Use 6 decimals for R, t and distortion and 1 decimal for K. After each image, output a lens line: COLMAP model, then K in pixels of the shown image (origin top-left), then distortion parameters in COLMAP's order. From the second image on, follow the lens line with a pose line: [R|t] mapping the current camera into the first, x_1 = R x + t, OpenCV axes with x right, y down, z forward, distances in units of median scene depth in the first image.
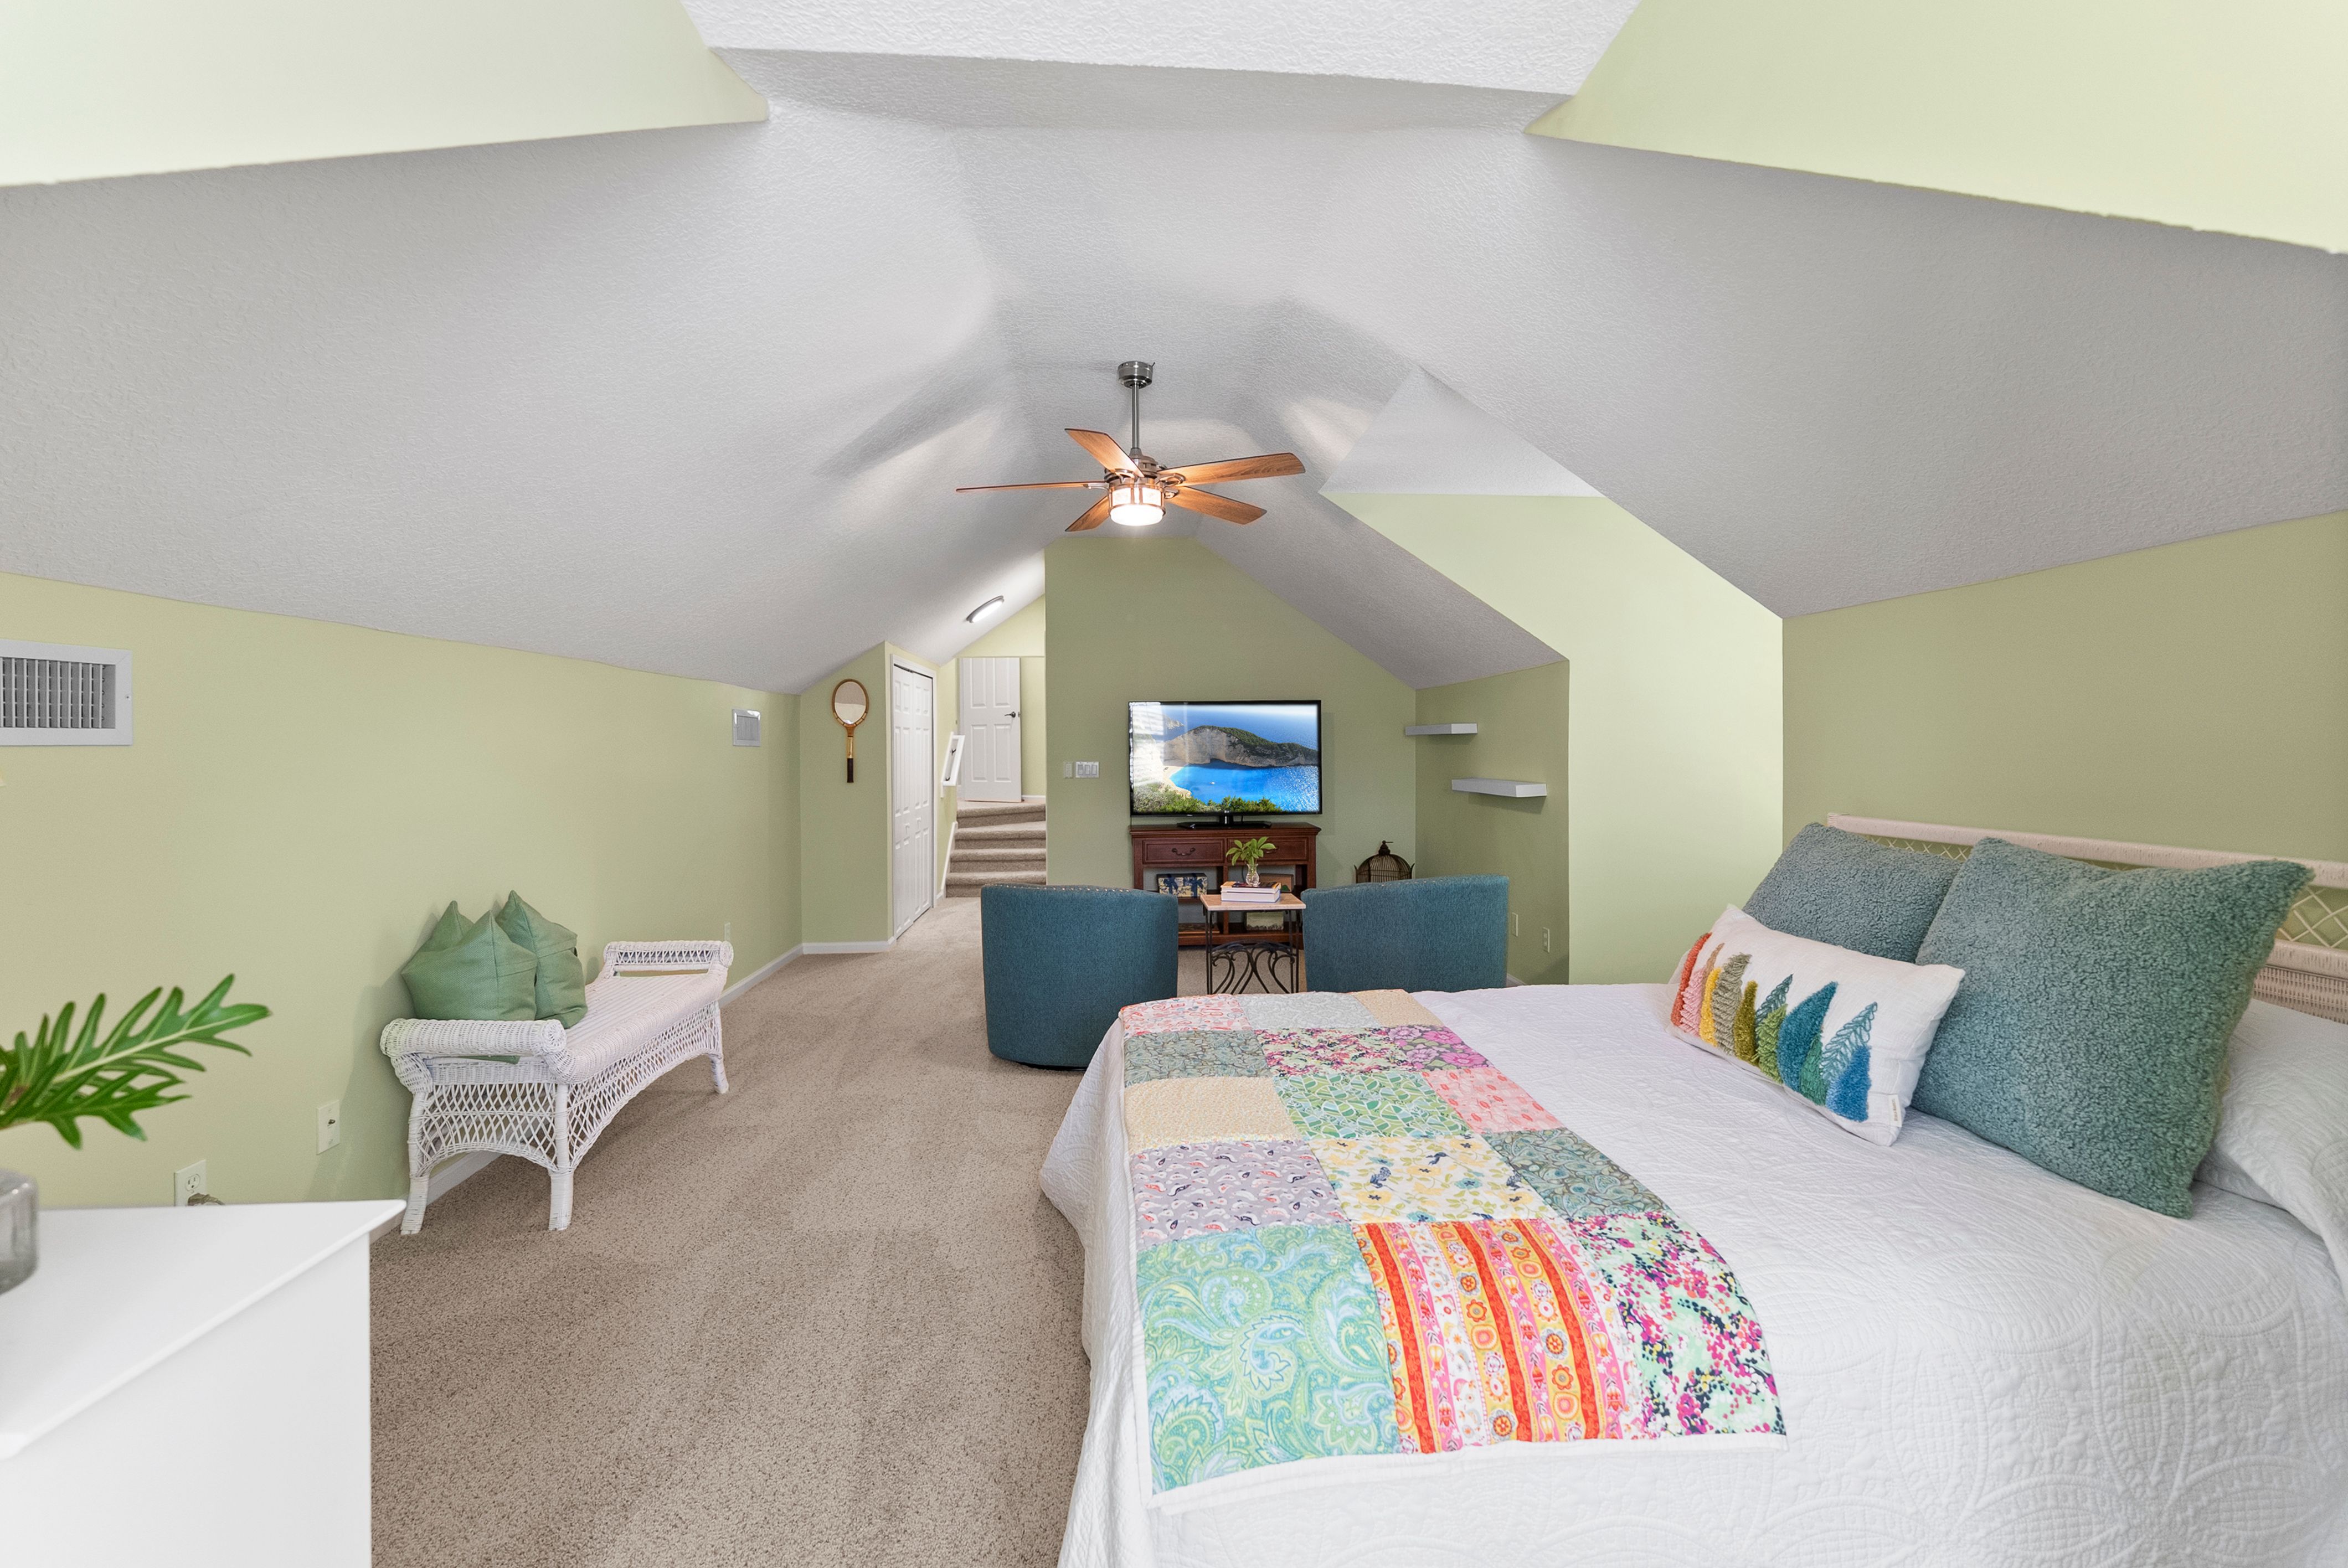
lens RADIAL K [[981.2, 0, 1171.9], [0, 981.2, 806.4], [0, 0, 1]] dist [0.001476, 0.000062]
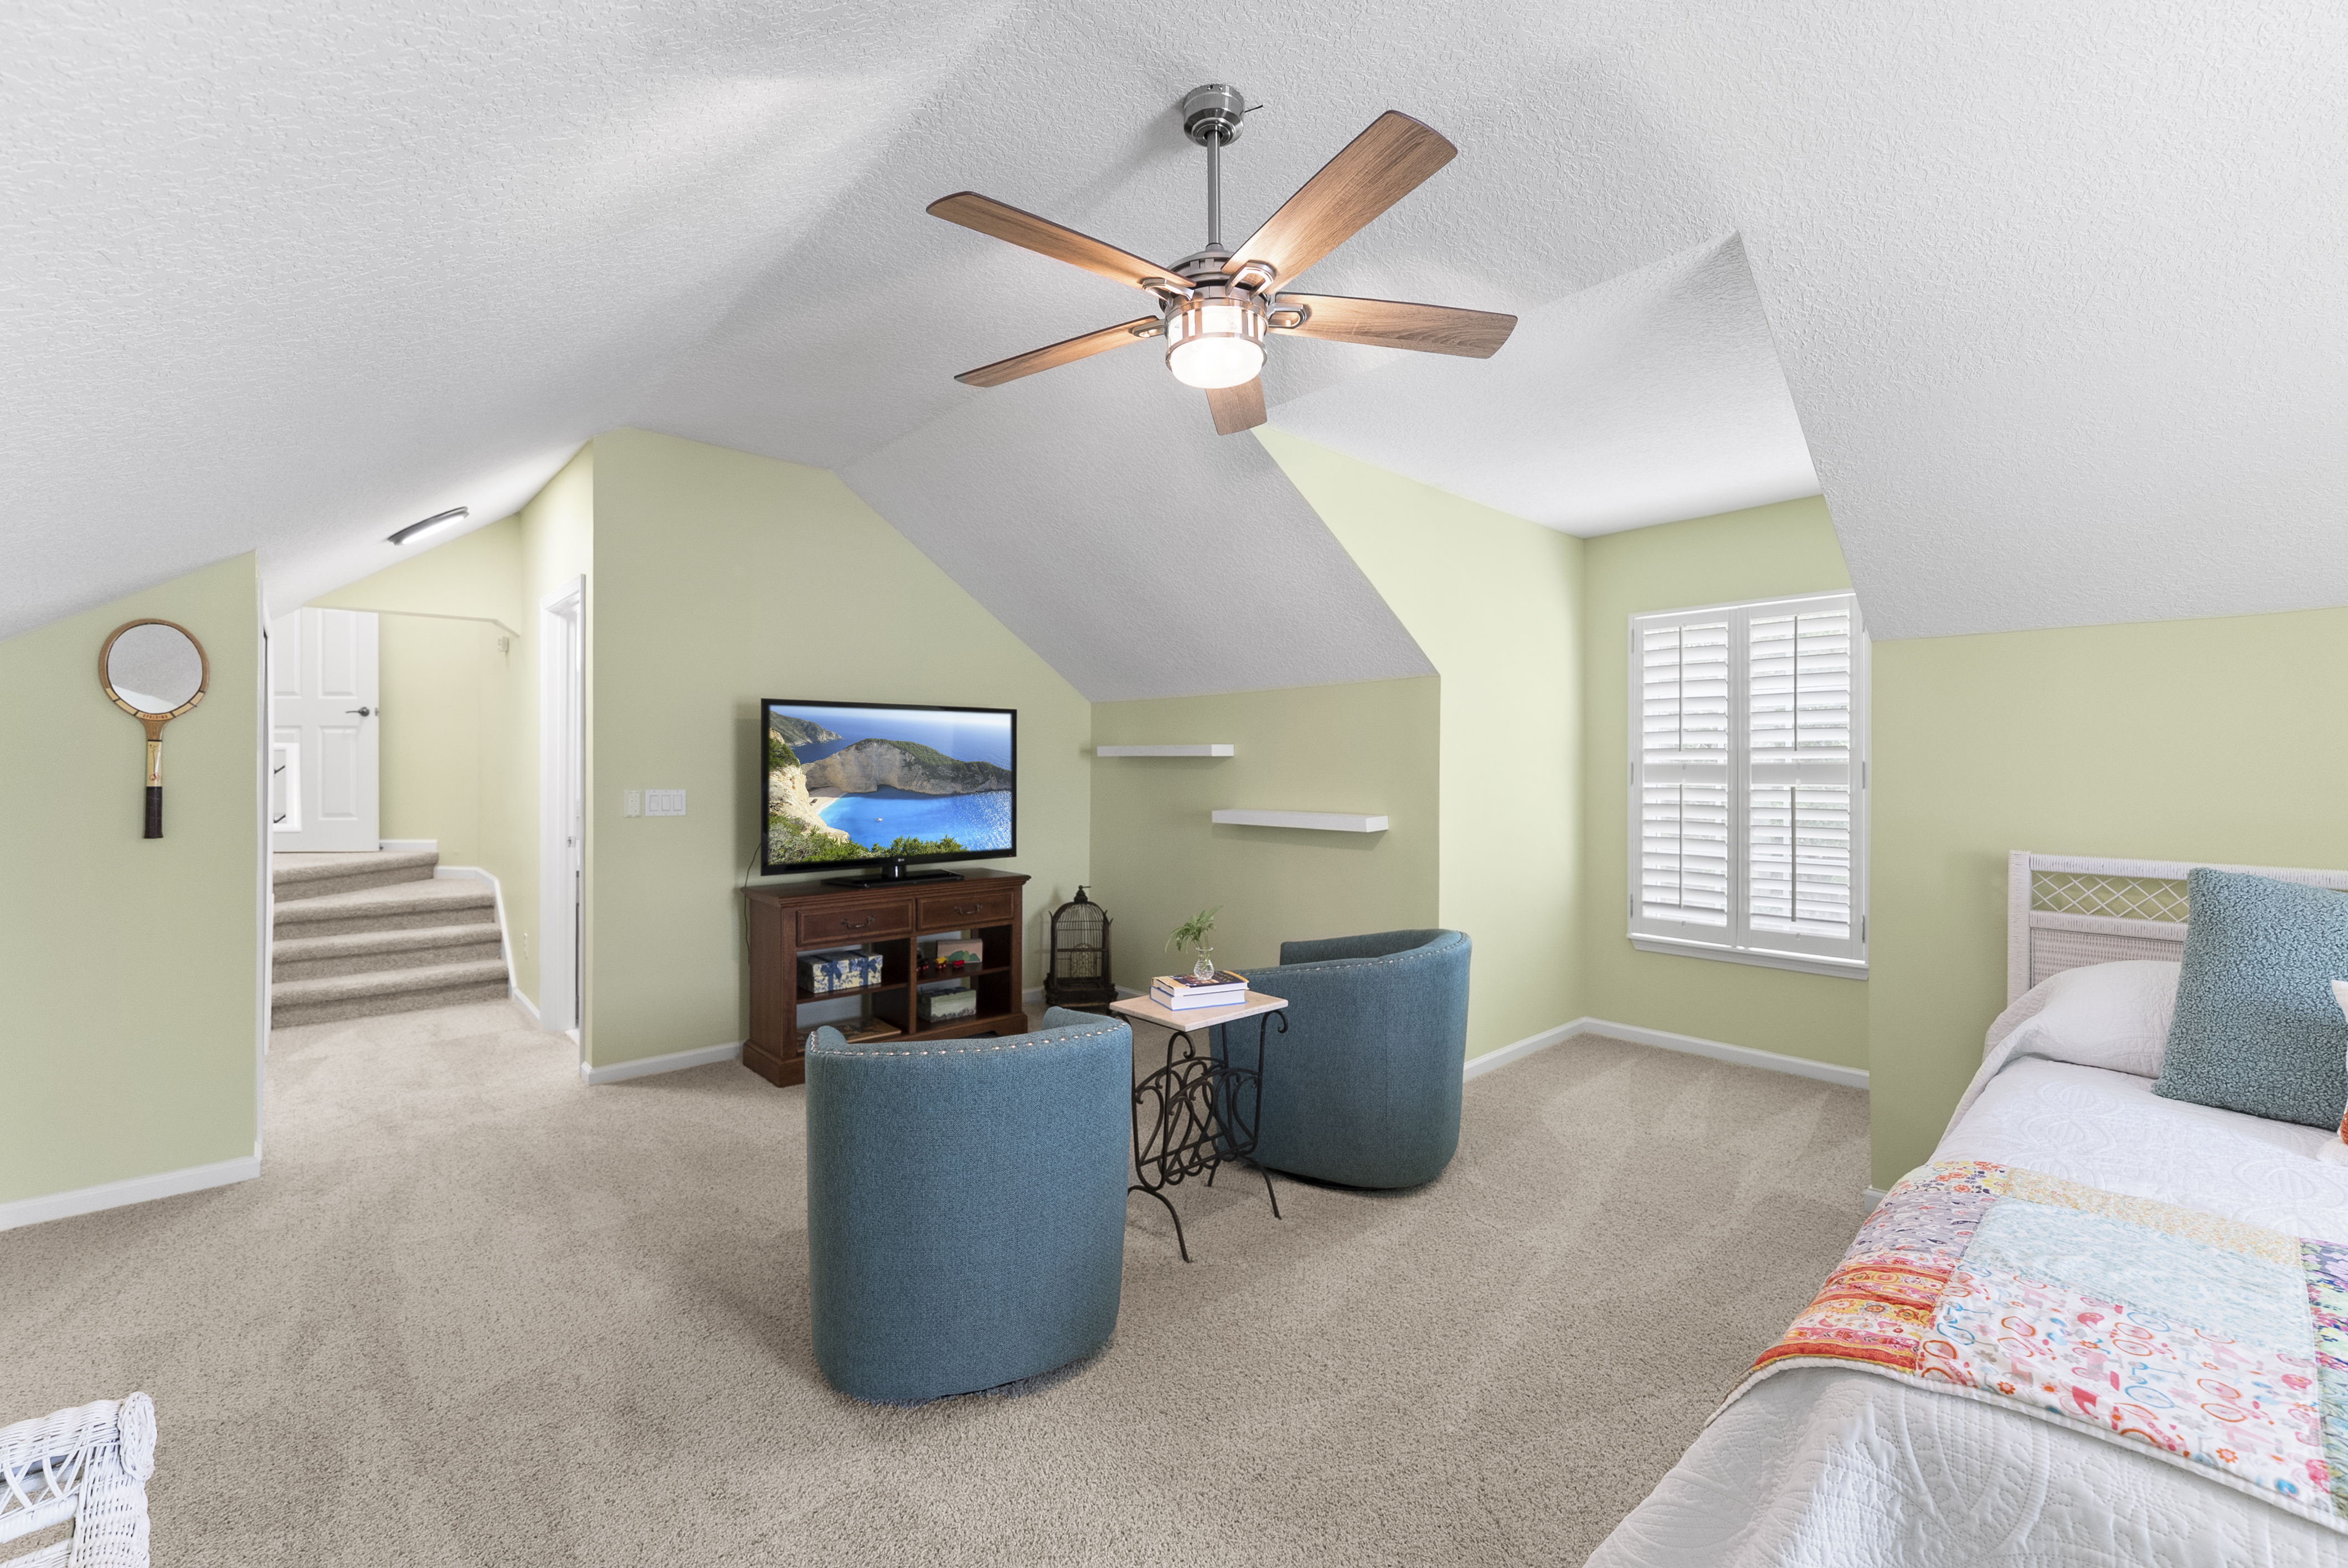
lens RADIAL K [[945.0, 0, 1186.0], [0, 945.0, 777.5], [0, 0, 1]] dist [0.000599, -0.000110]
pose [[0.780797, 0.000089, 0.624785, -0.211540], [0.029930, 0.998847, -0.037546, -0.021347], [-0.624067, 0.048015, 0.779894, 0.329717]]
